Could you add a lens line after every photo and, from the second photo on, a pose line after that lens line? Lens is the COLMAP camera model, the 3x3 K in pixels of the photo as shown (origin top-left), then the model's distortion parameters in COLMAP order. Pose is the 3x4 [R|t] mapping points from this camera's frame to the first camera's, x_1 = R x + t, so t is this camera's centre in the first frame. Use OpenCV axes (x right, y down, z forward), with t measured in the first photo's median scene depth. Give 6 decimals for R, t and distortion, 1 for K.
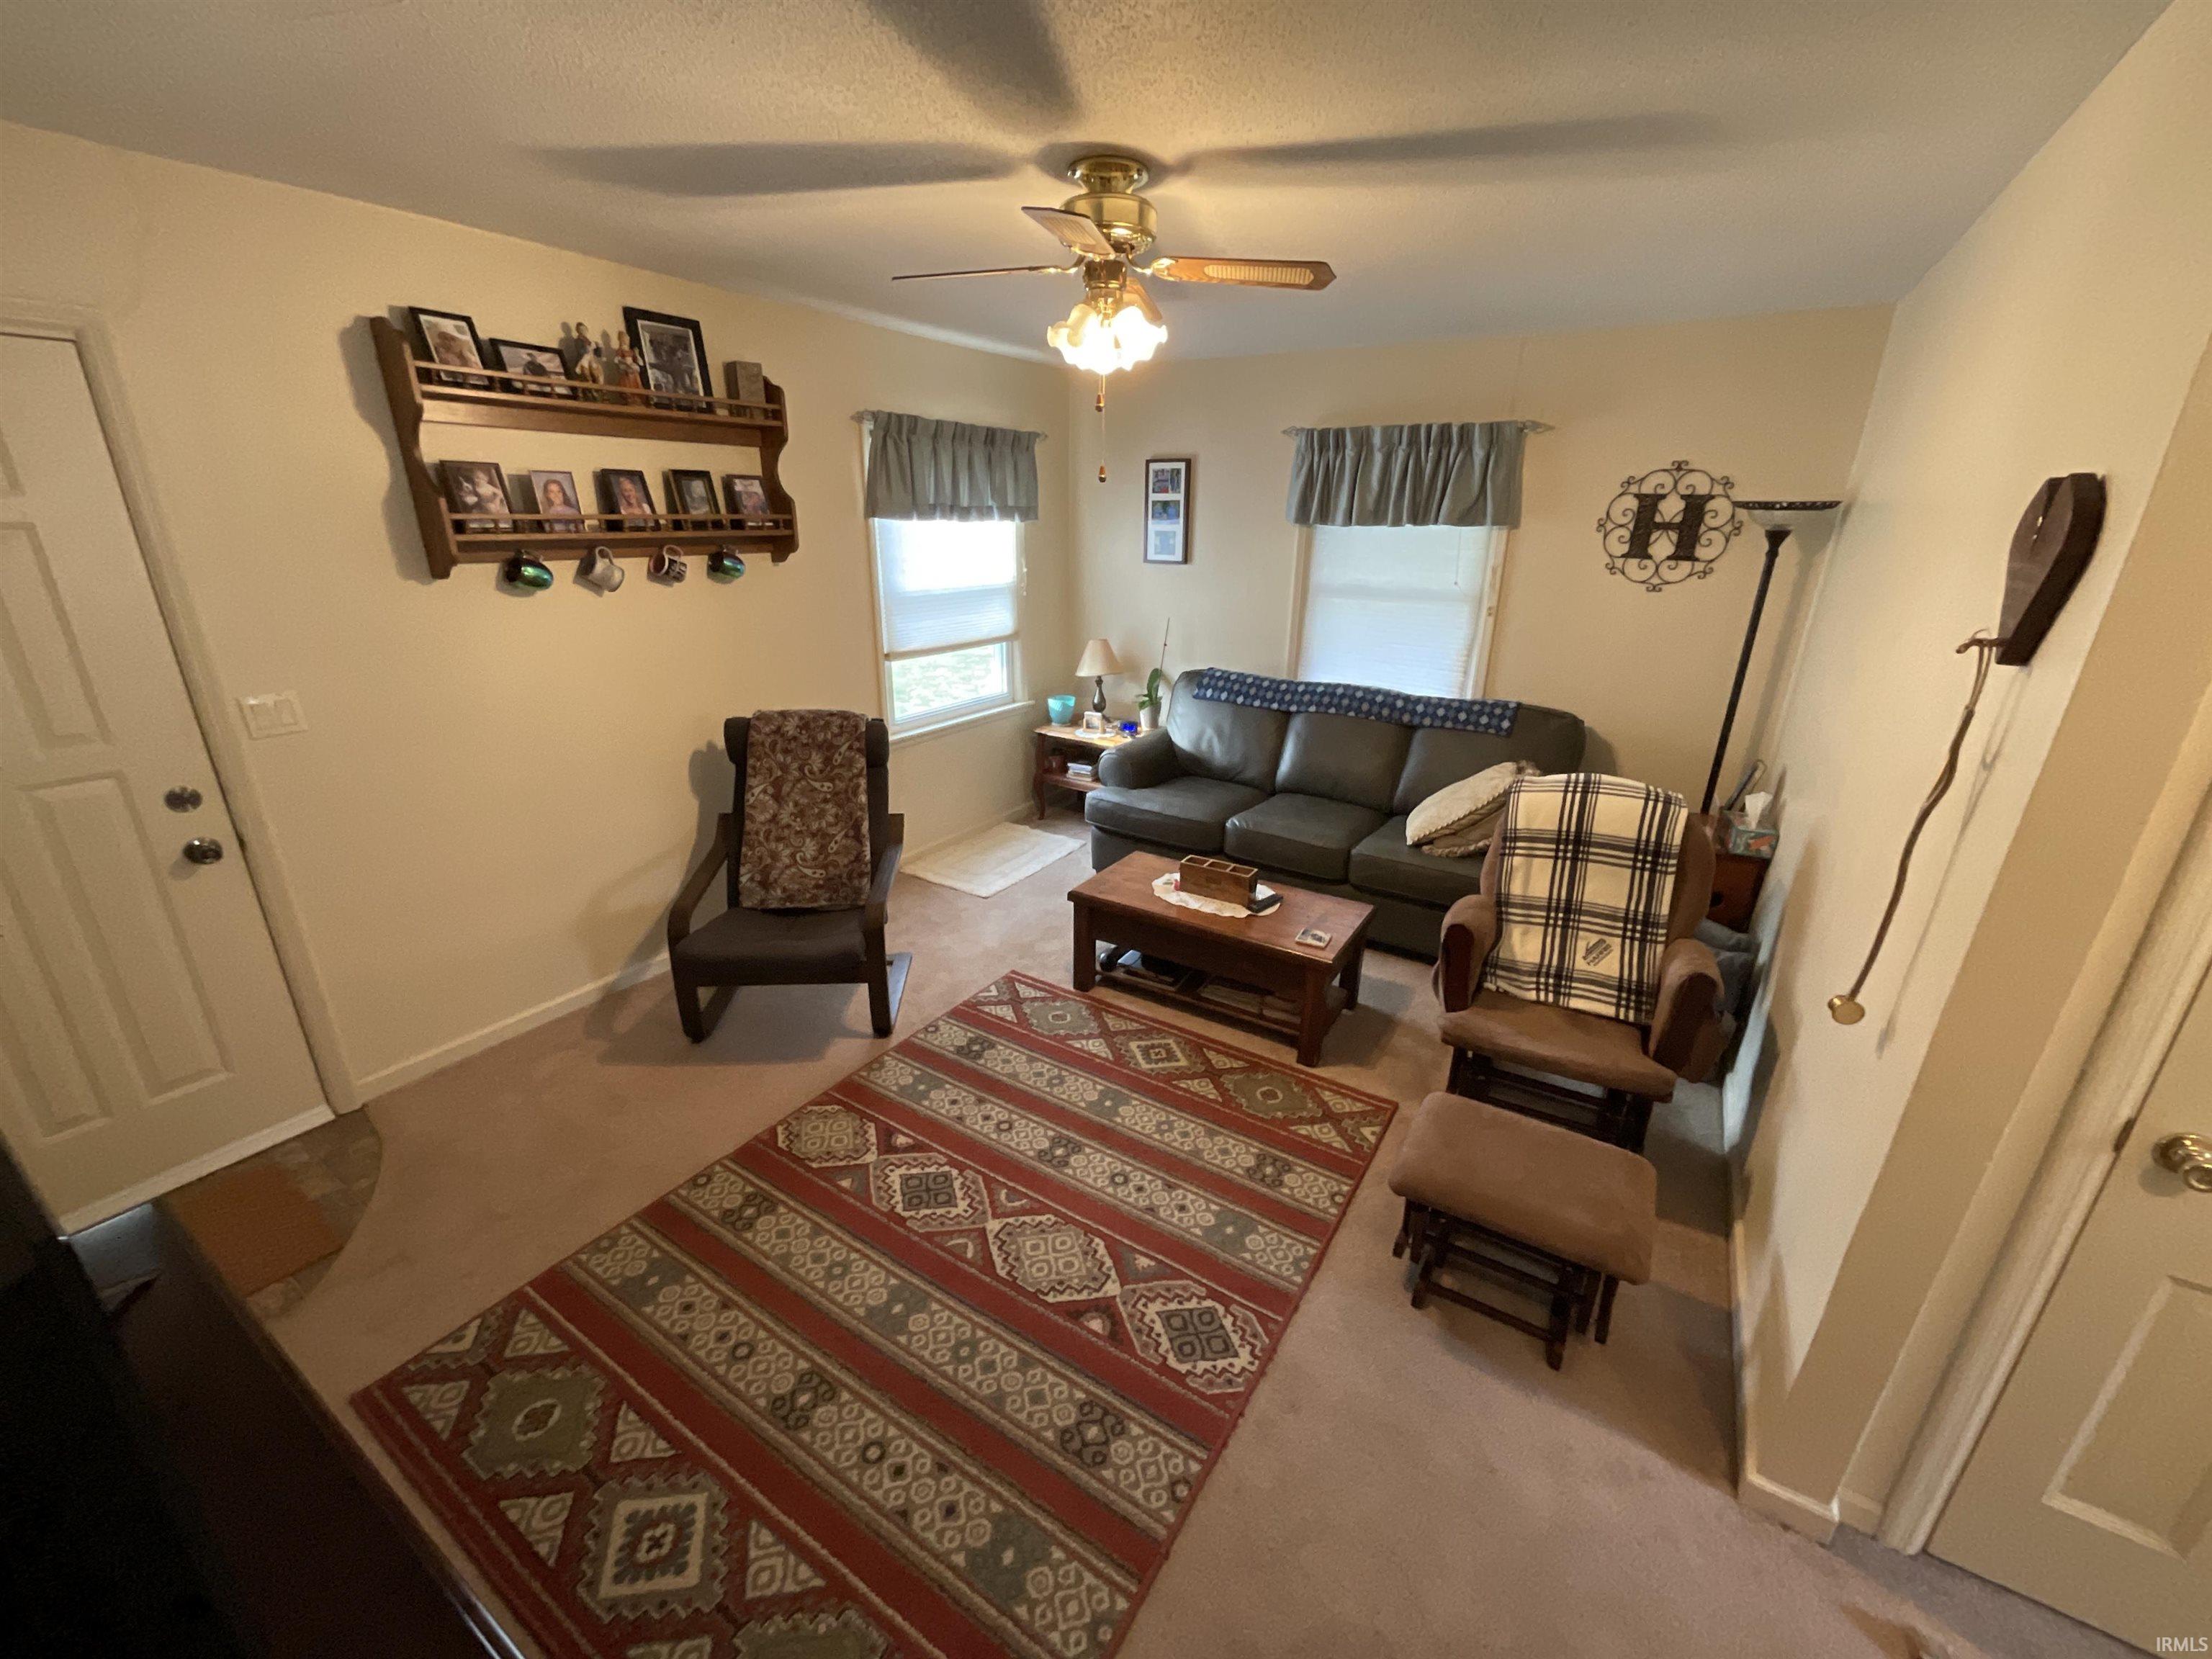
lens RADIAL K [[892.0, 0, 1104.8], [0, 892.0, 831.0], [0, 0, 1]] dist [-0.023038, 0.021419]
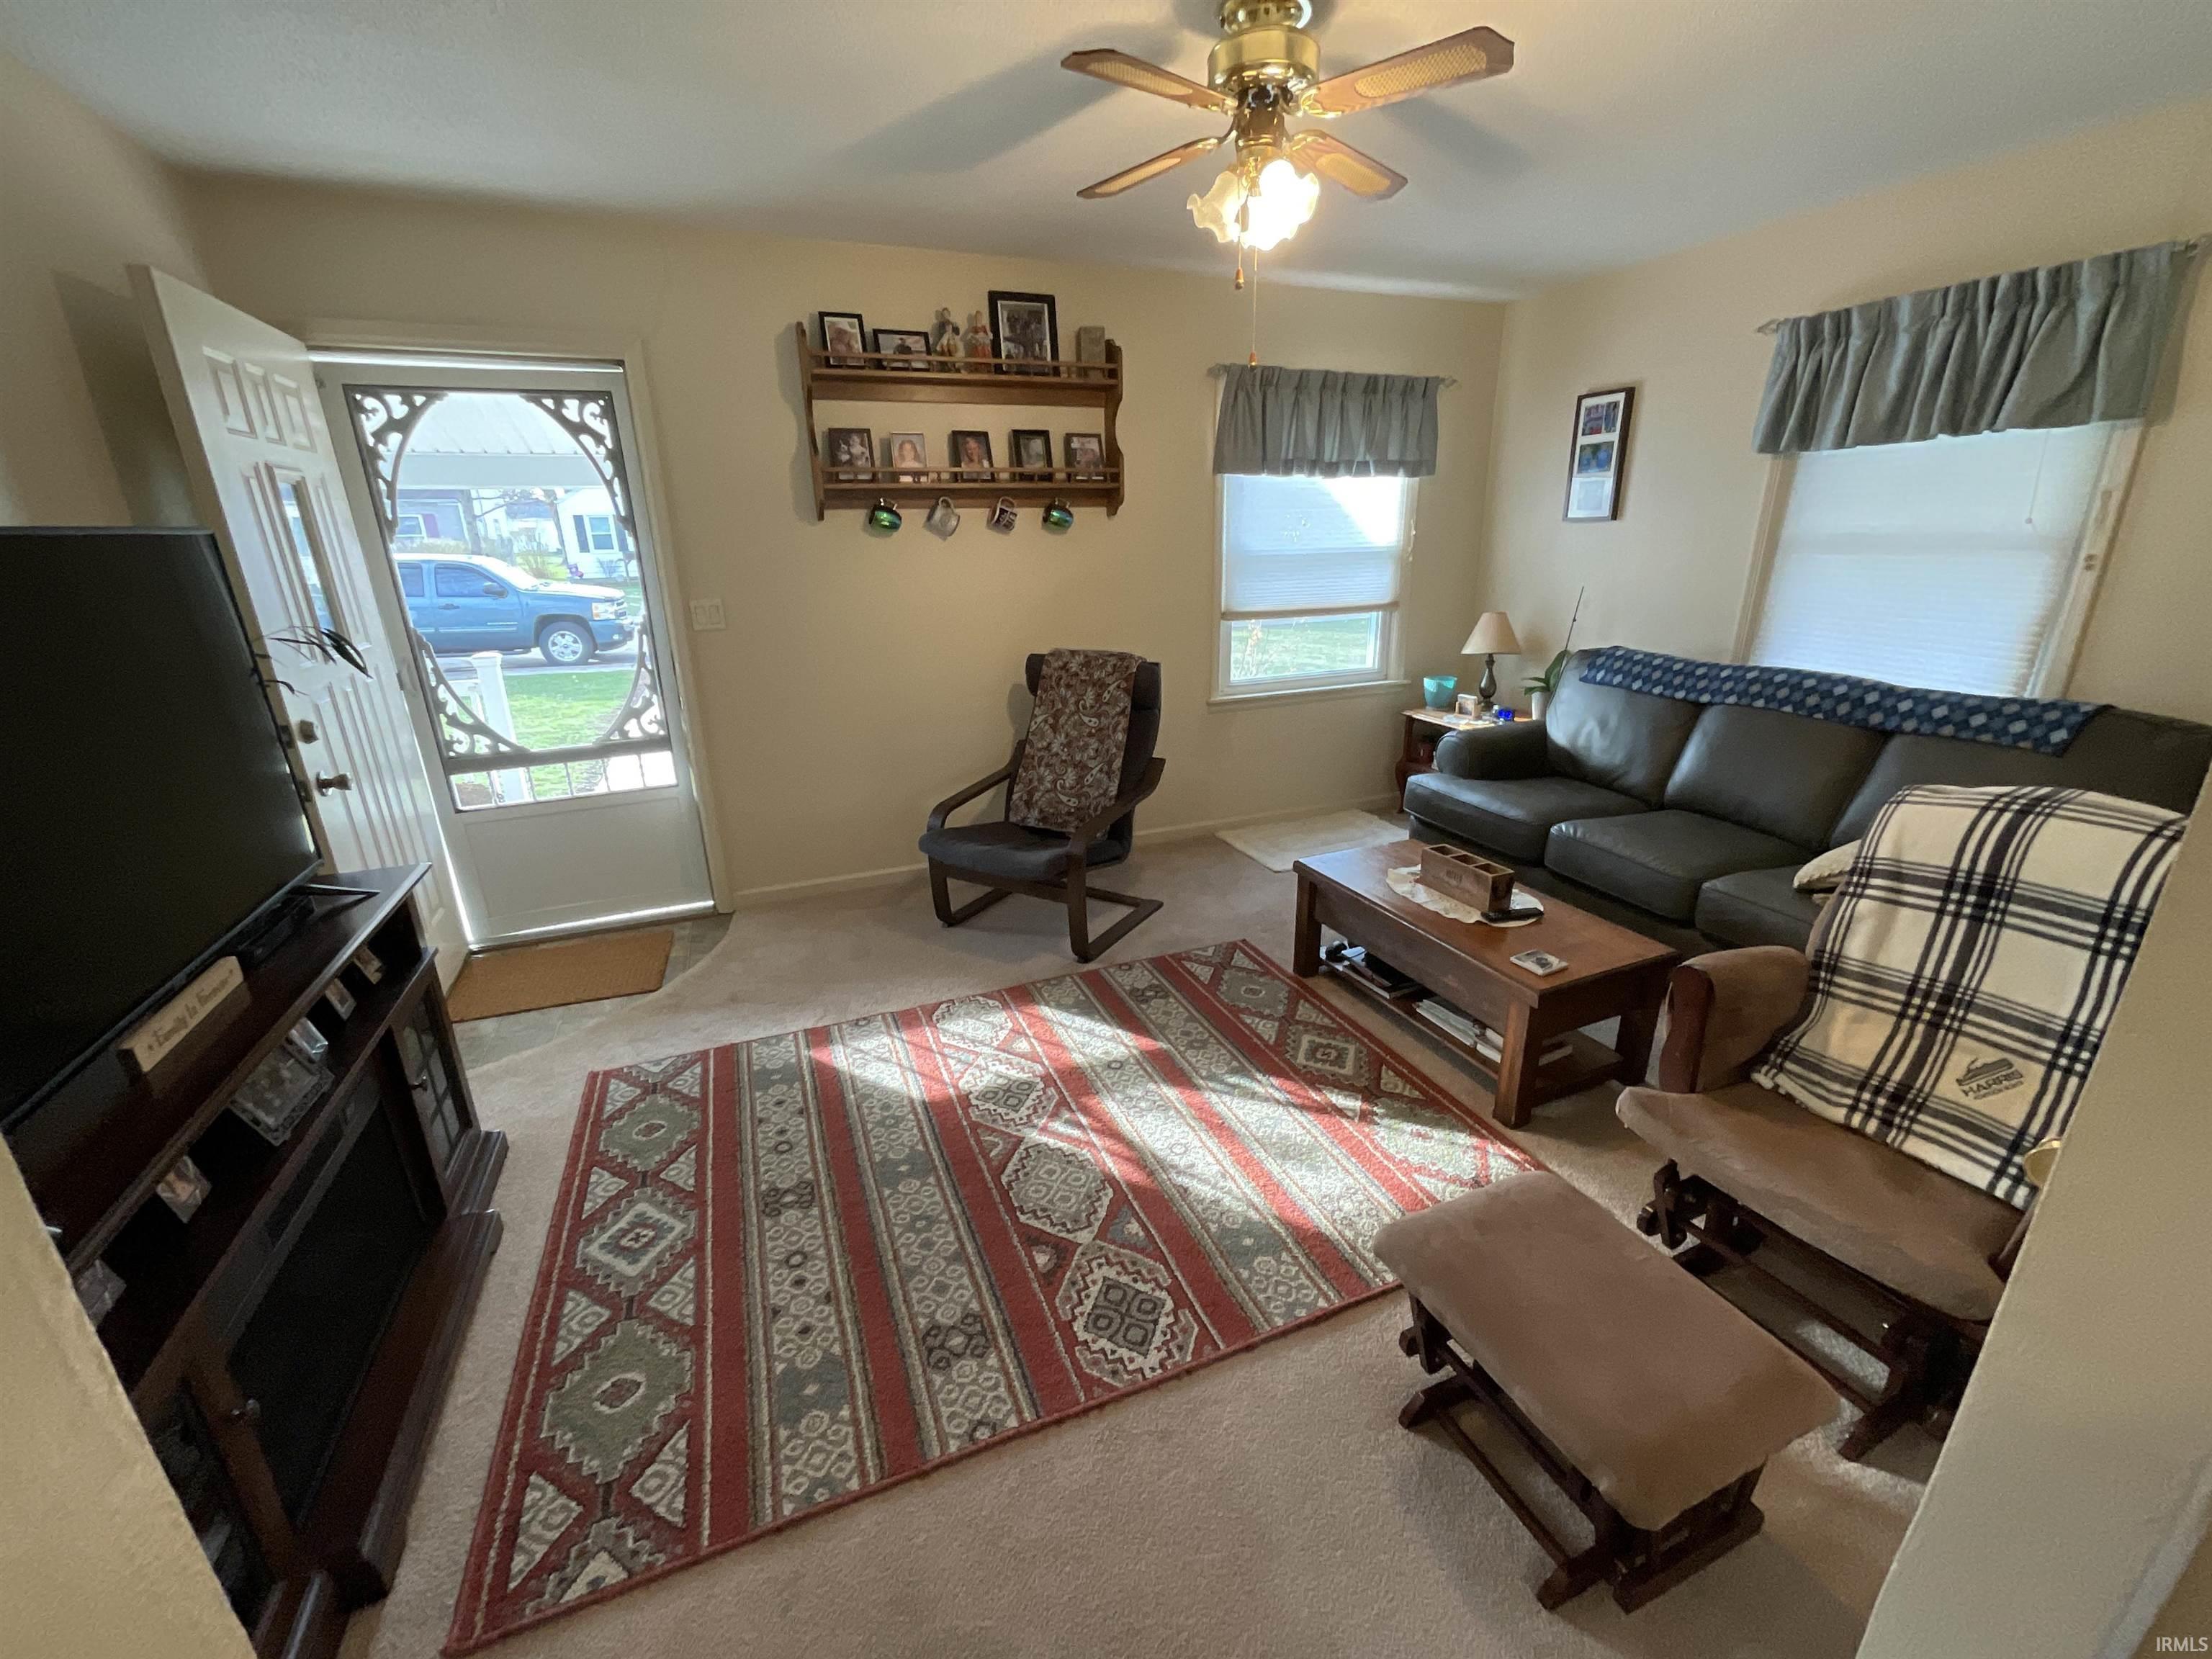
lens RADIAL K [[904.0, 0, 1106.0], [0, 904.0, 829.5], [0, 0, 1]] dist [-0.002294, -0.000052]
pose [[0.816284, 0.152804, -0.557074, 0.314470], [-0.166263, 0.985718, 0.026754, 0.044626], [0.553207, 0.070782, 0.830031, 0.131444]]
